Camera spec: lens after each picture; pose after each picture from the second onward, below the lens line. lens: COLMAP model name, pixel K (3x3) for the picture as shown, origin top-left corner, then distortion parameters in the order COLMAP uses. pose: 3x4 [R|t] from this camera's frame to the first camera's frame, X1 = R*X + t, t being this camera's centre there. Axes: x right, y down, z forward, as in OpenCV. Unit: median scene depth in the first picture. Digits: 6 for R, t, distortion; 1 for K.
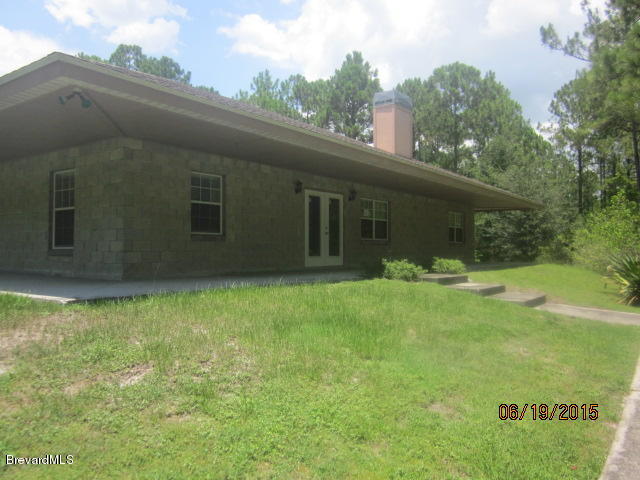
lens RADIAL K [[532.1, 0, 320.0], [0, 532.1, 240.0], [0, 0, 1]] dist [-0.041463, 0.007463]
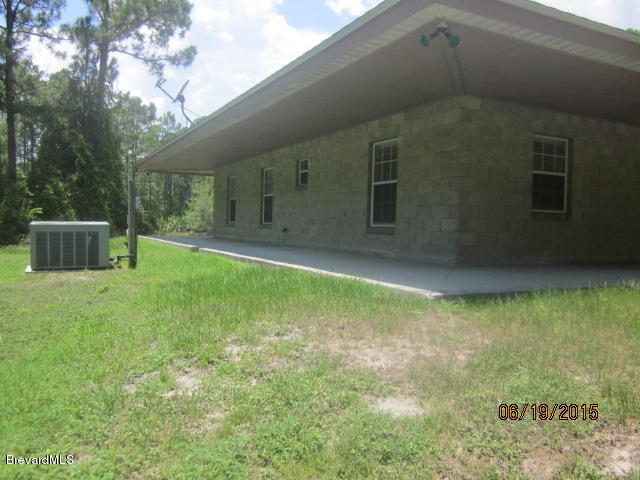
lens RADIAL K [[532.1, 0, 320.0], [0, 532.1, 240.0], [0, 0, 1]] dist [-0.041463, 0.007463]
pose [[0.882769, 0.034055, -0.468571, -0.150911], [-0.014470, 0.998867, 0.045335, 0.000091], [0.469584, -0.033241, 0.882262, 0.131762]]
